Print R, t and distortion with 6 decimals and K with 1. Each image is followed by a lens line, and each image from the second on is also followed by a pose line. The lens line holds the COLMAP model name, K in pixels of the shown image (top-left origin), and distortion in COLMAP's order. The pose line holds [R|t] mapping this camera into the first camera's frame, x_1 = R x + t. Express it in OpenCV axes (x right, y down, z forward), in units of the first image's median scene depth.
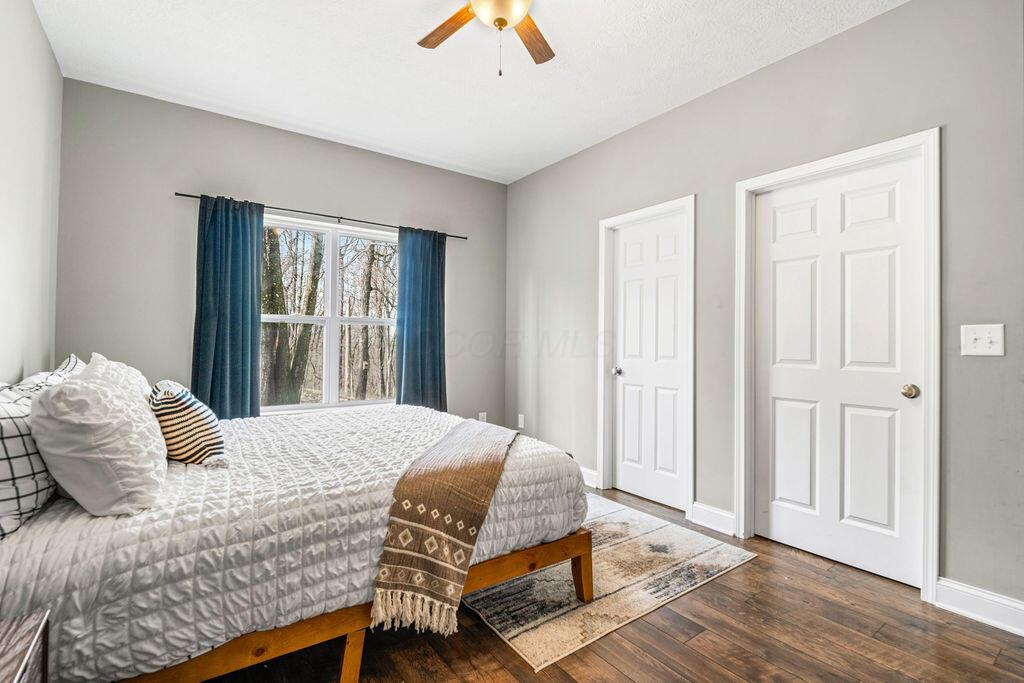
lens RADIAL K [[473.6, 0, 513.8], [0, 473.6, 342.1], [0, 0, 1]] dist [-0.005922, -0.000529]
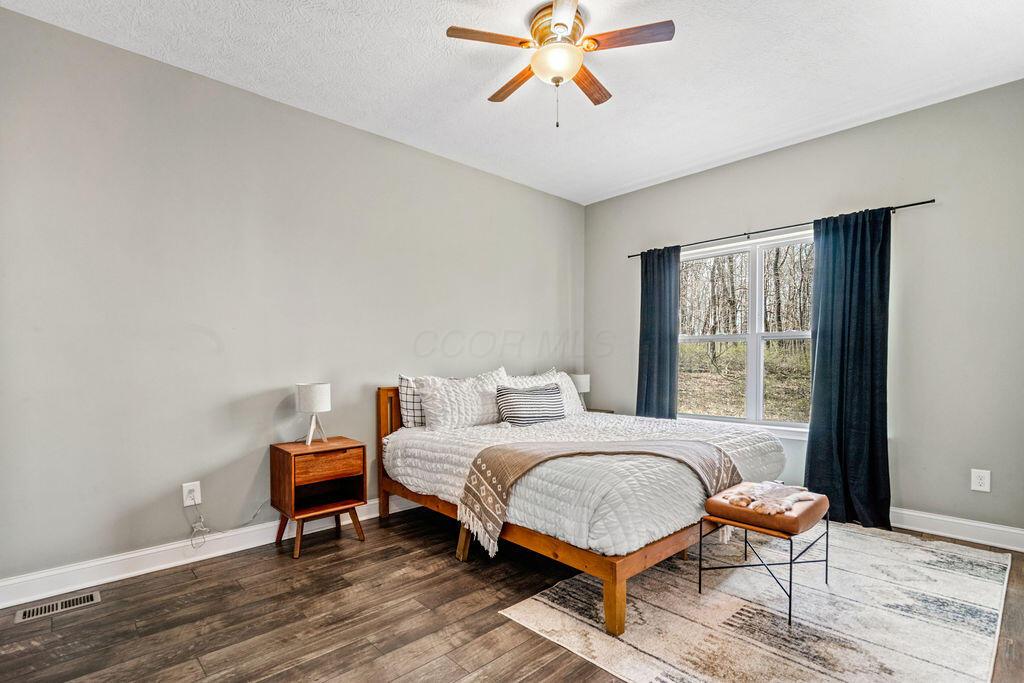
lens RADIAL K [[489.4, 0, 512.8], [0, 489.4, 376.4], [0, 0, 1]] dist [-0.001631, -0.000248]
pose [[0.131632, 0.026483, -0.990945, 1.390479], [0.006100, 0.999603, 0.027525, 0.012344], [0.991280, -0.009668, 0.131418, 0.879938]]
